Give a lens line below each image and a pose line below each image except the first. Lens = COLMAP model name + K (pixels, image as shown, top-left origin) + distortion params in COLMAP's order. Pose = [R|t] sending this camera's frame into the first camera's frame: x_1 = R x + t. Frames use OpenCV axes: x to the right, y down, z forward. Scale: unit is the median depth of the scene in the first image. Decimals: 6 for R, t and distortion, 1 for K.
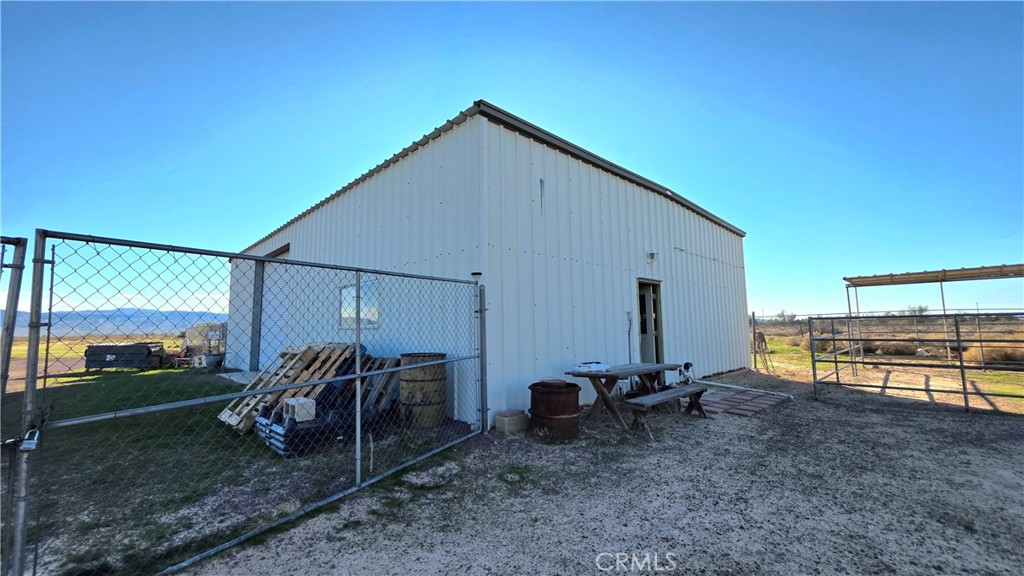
lens RADIAL K [[409.4, 0, 509.4], [0, 409.4, 287.9], [0, 0, 1]] dist [0.000741, 0.000191]
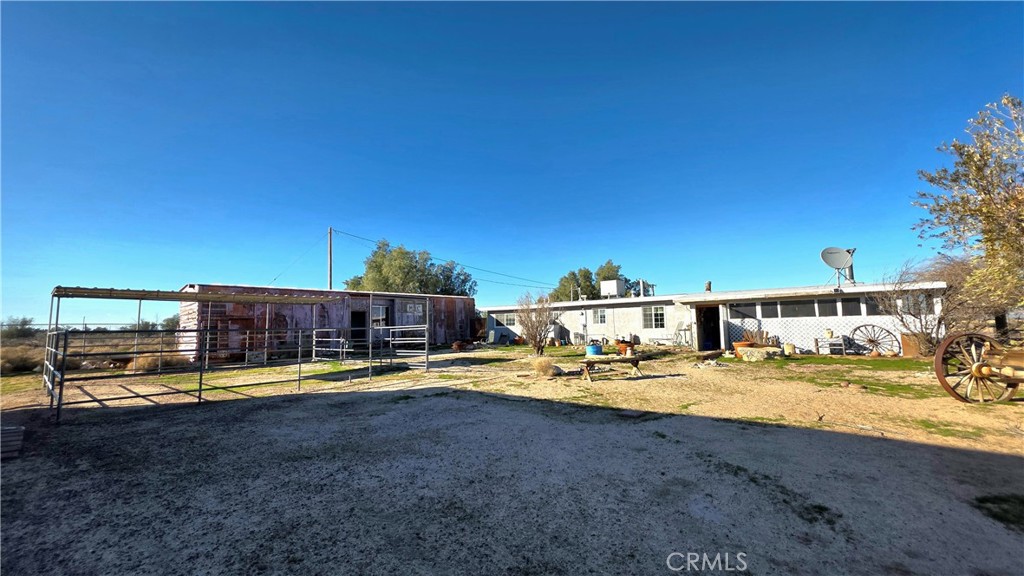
lens RADIAL K [[416.3, 0, 512.0], [0, 416.3, 288.0], [0, 0, 1]] dist [0.000243, 0.000109]
pose [[-0.099254, 0.111185, 0.988831, -0.542441], [-0.080502, 0.989583, -0.119350, 0.023253], [-0.991800, -0.091448, -0.089270, 0.282171]]
